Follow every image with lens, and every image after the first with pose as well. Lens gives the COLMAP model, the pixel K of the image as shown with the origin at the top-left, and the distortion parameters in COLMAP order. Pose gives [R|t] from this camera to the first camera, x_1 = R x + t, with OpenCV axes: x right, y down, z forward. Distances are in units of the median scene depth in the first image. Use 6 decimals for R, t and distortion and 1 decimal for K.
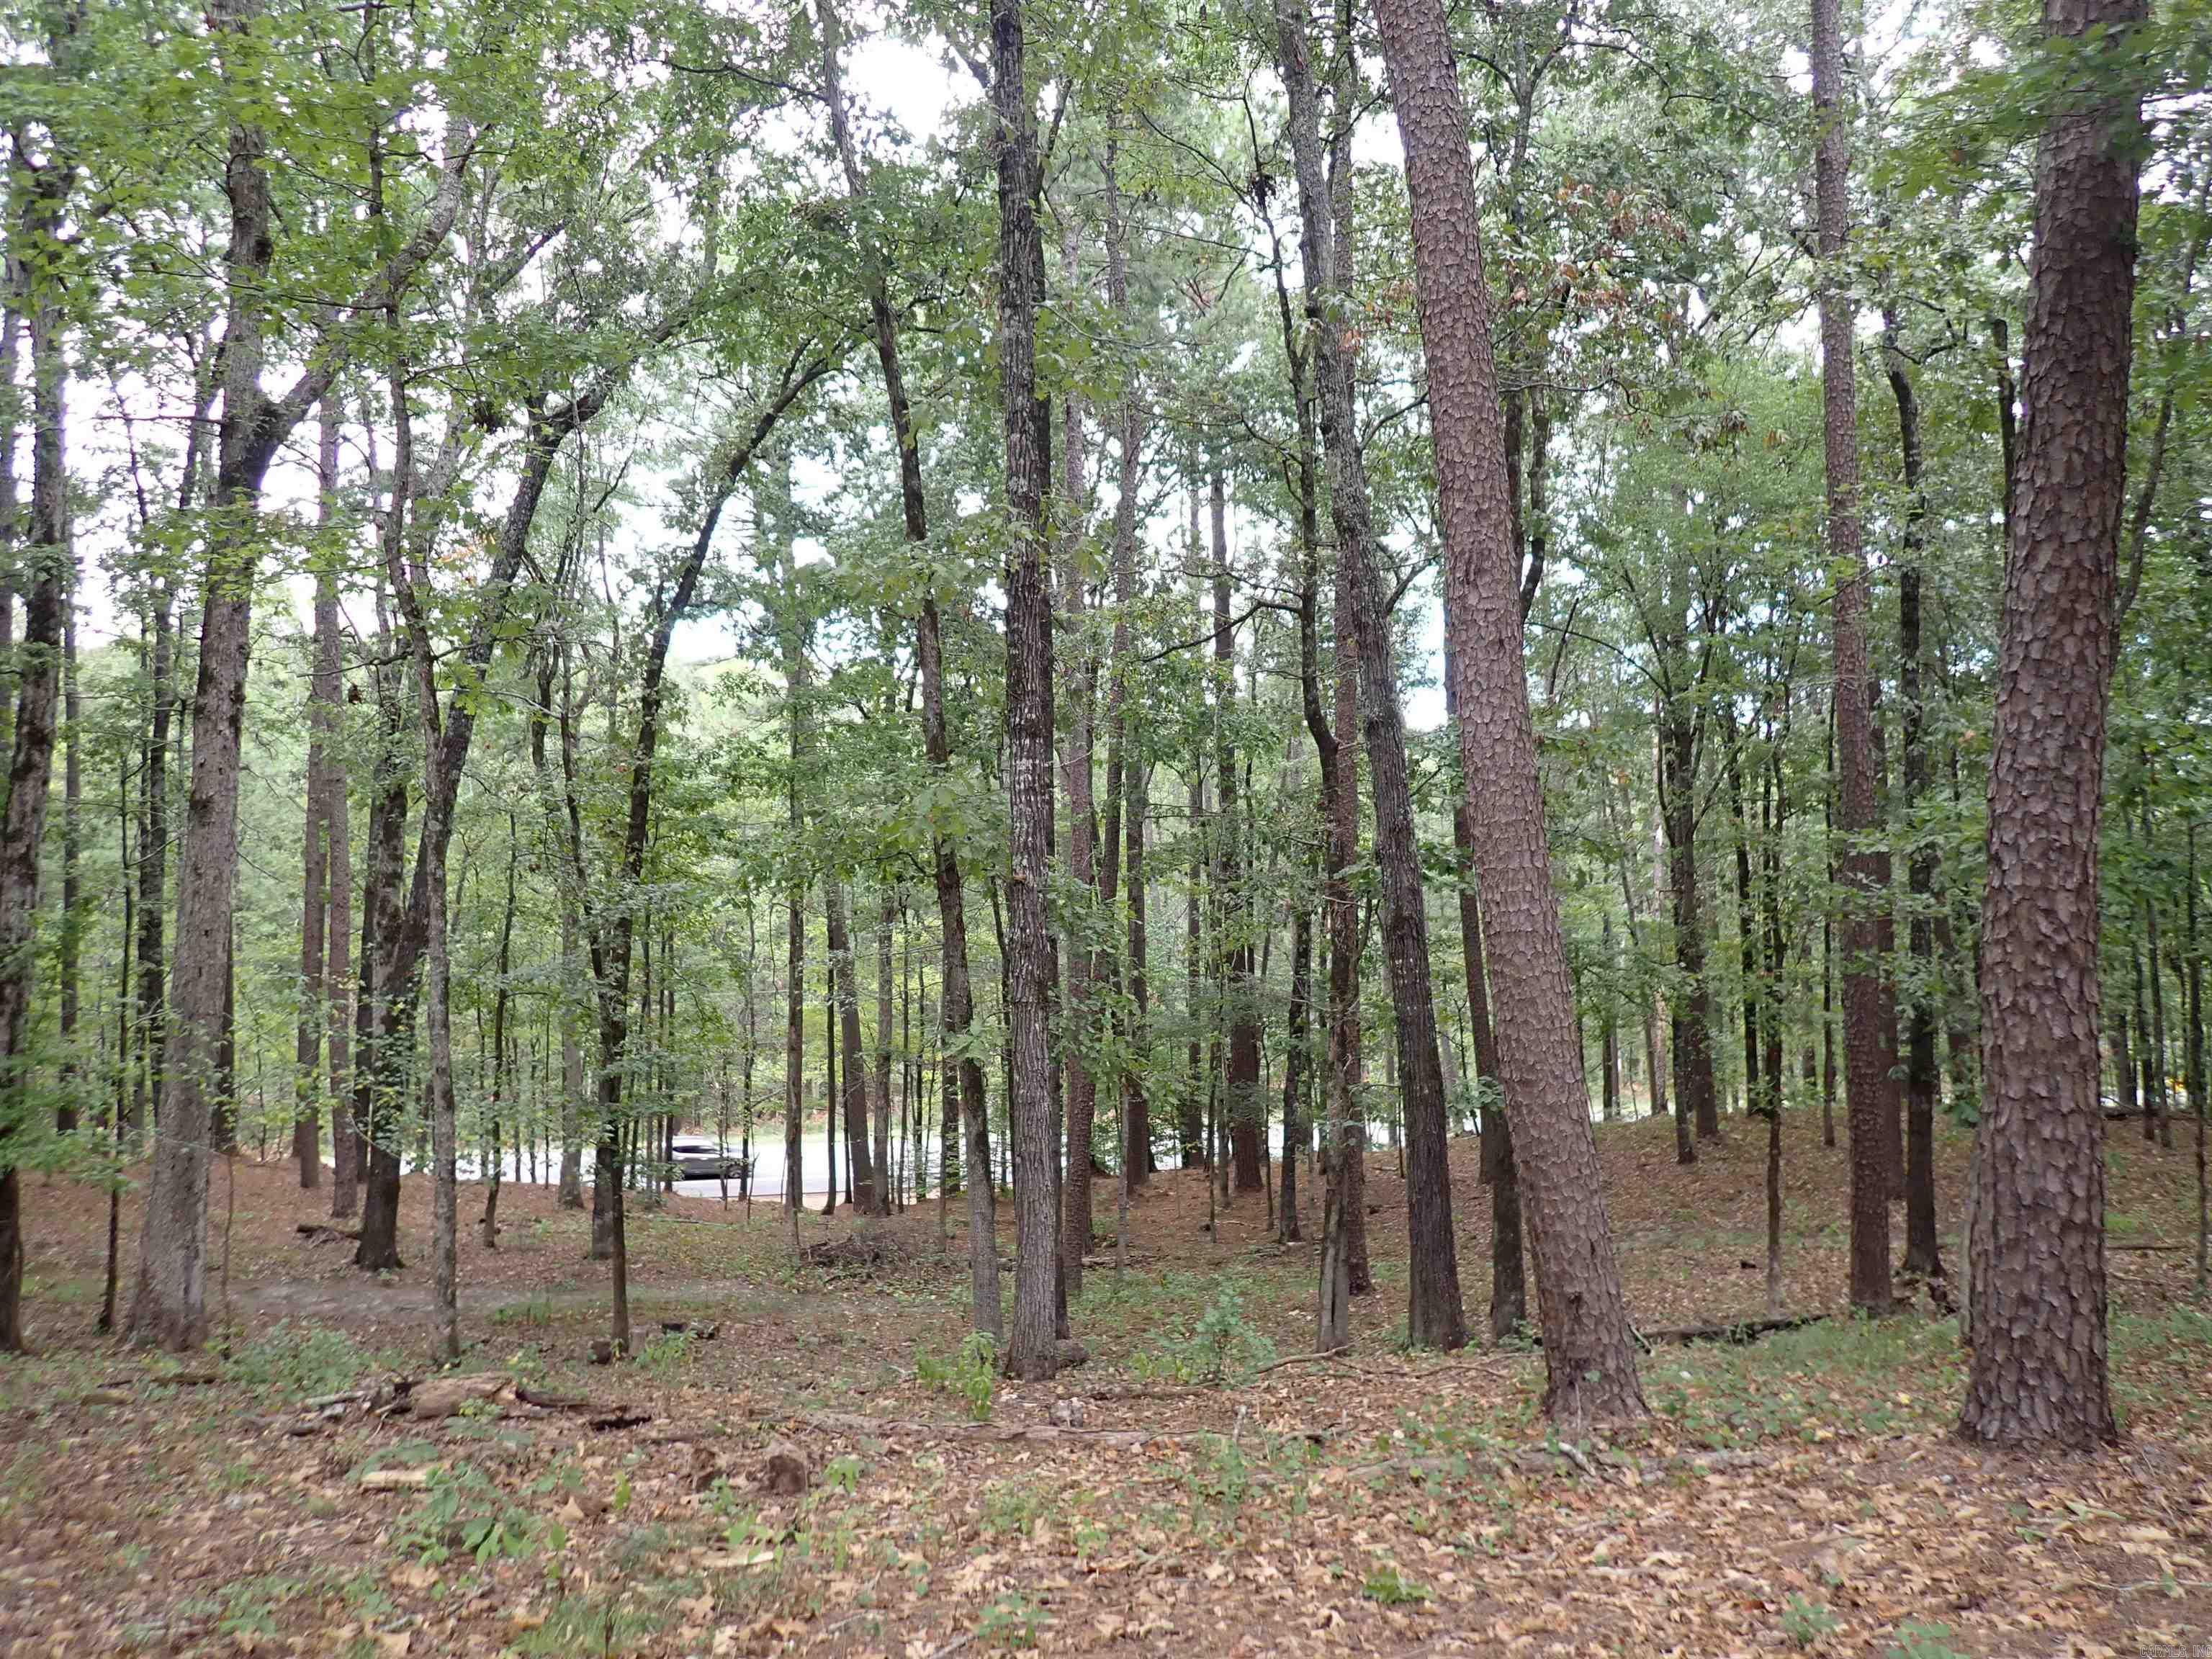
lens RADIAL K [[1589.4, 0, 1106.0], [0, 1589.4, 829.5], [0, 0, 1]] dist [0.007068, -0.007259]
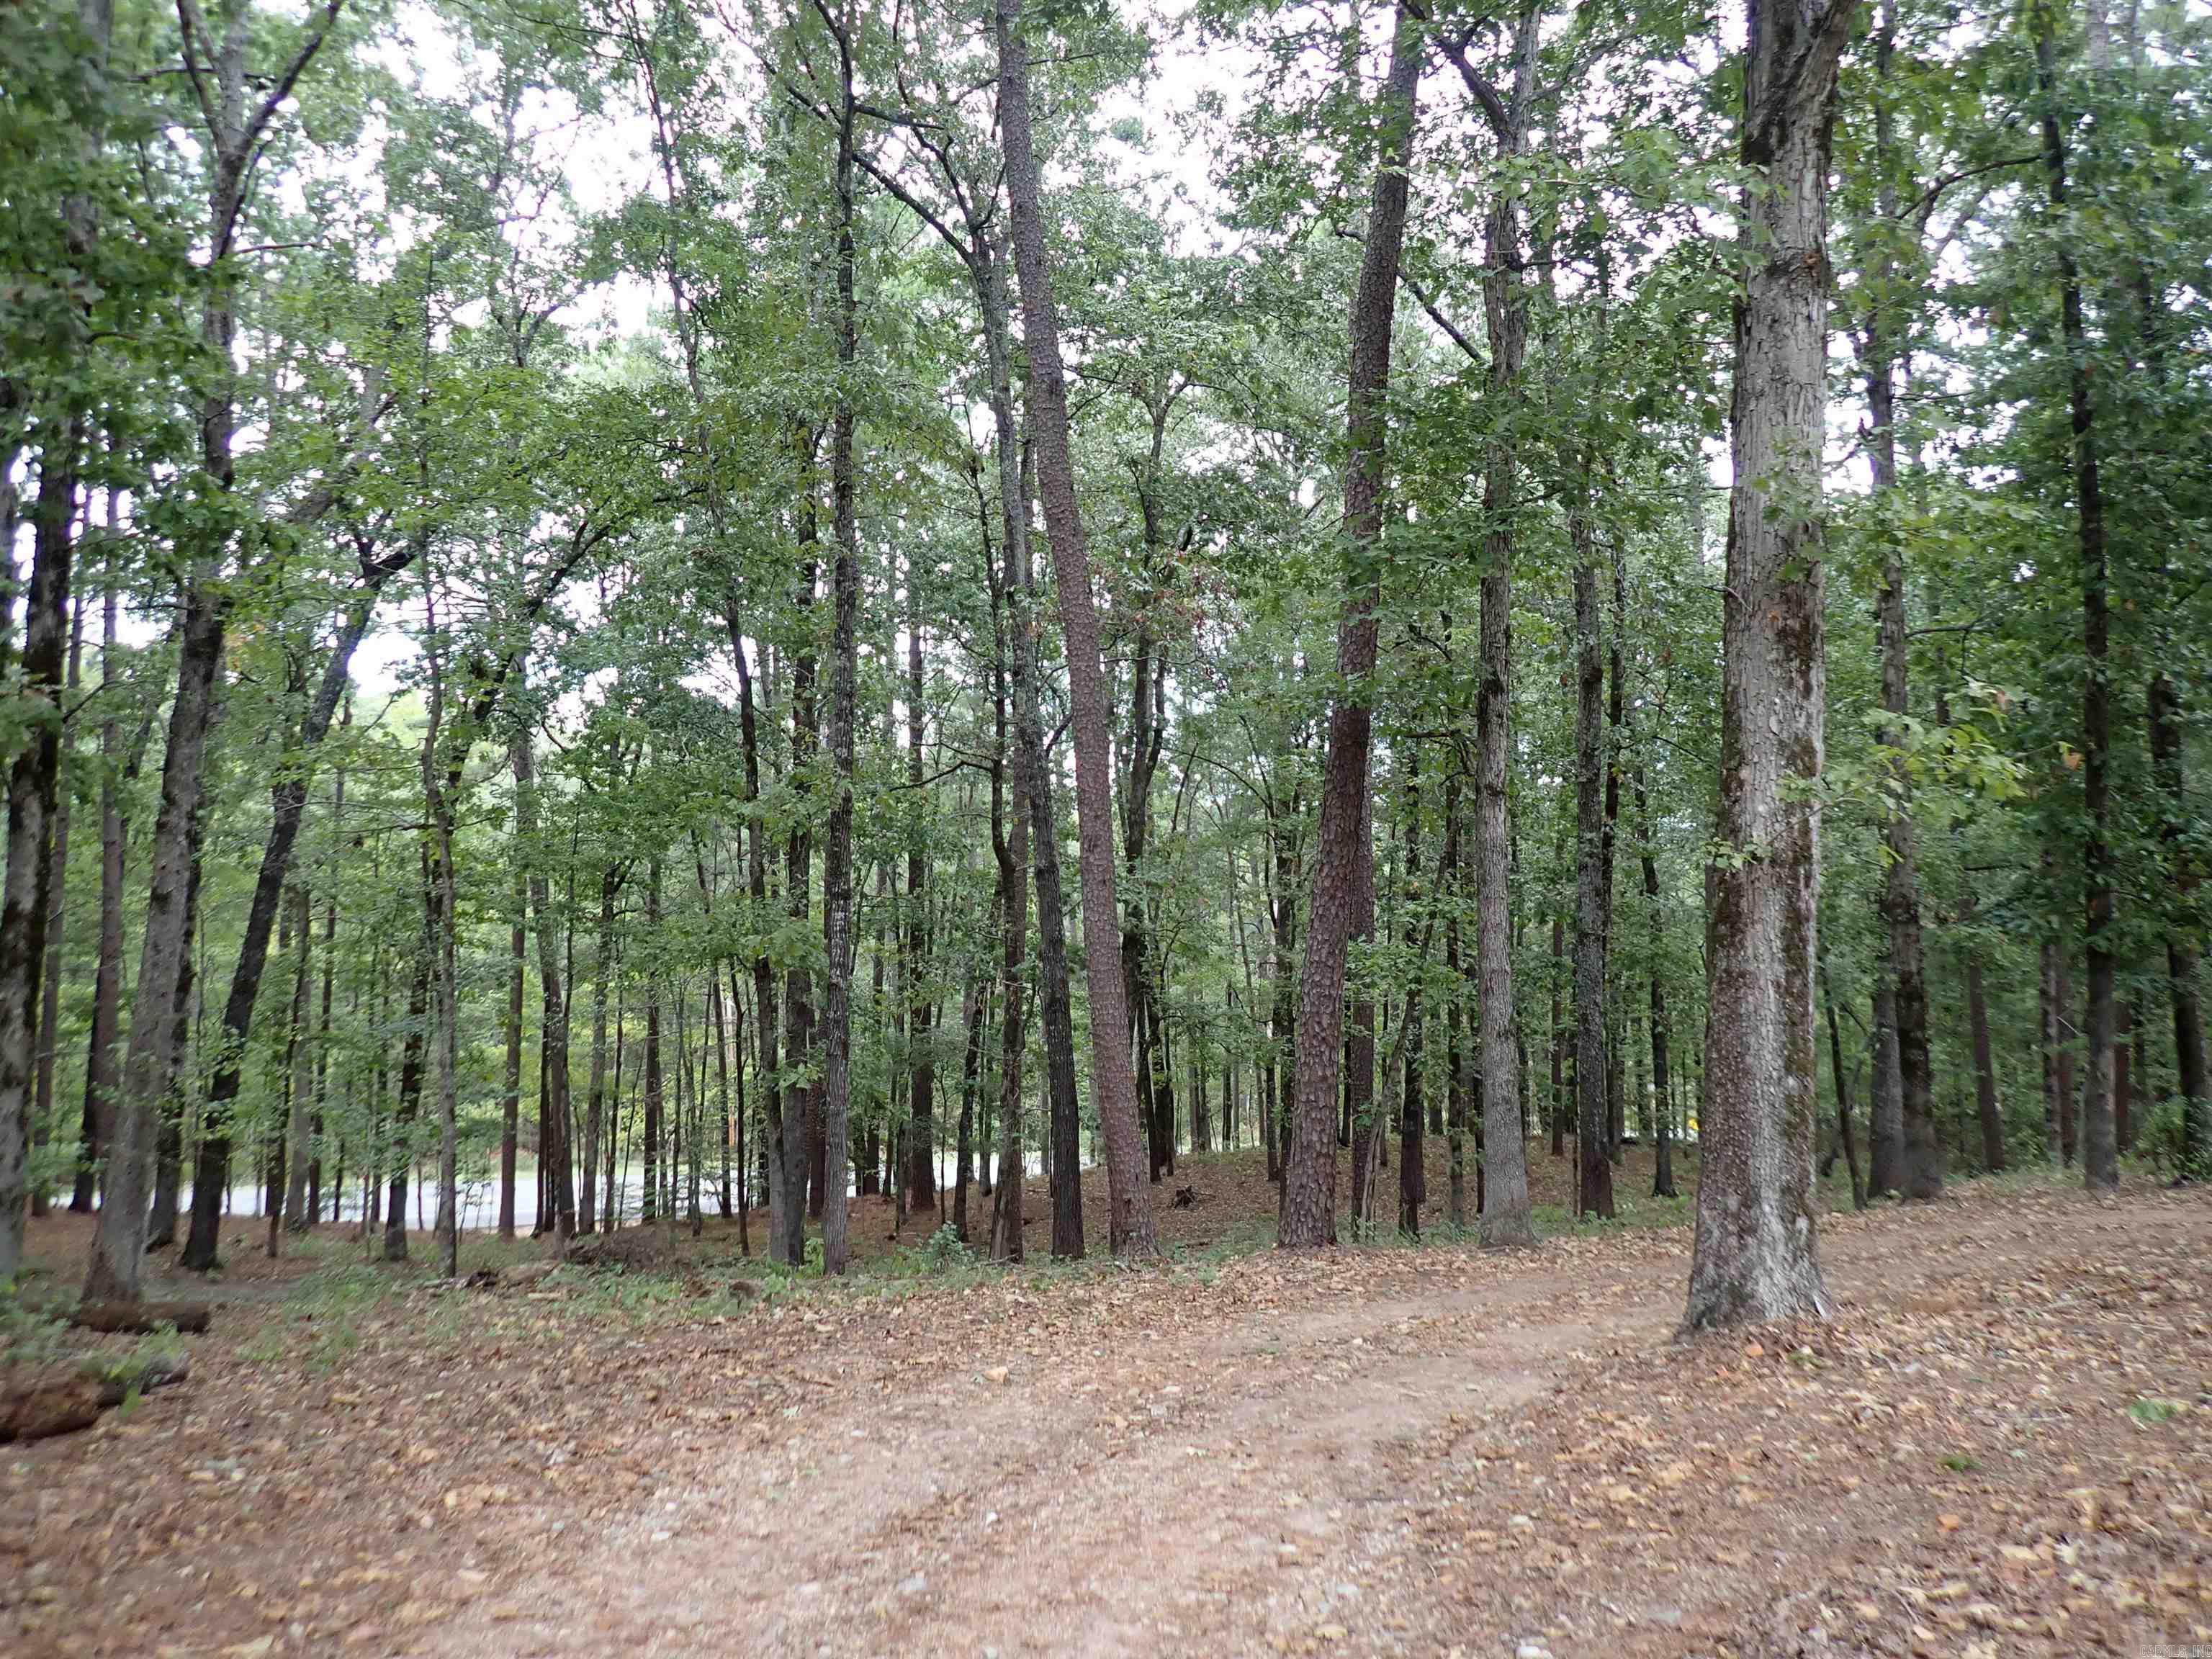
lens RADIAL K [[1589.4, 0, 1106.0], [0, 1589.4, 829.5], [0, 0, 1]] dist [0.007068, -0.007259]
pose [[0.977569, 0.034981, 0.207689, -0.037516], [-0.029125, 0.999089, -0.031186, -0.025853], [-0.208591, 0.024437, 0.977698, -0.217140]]
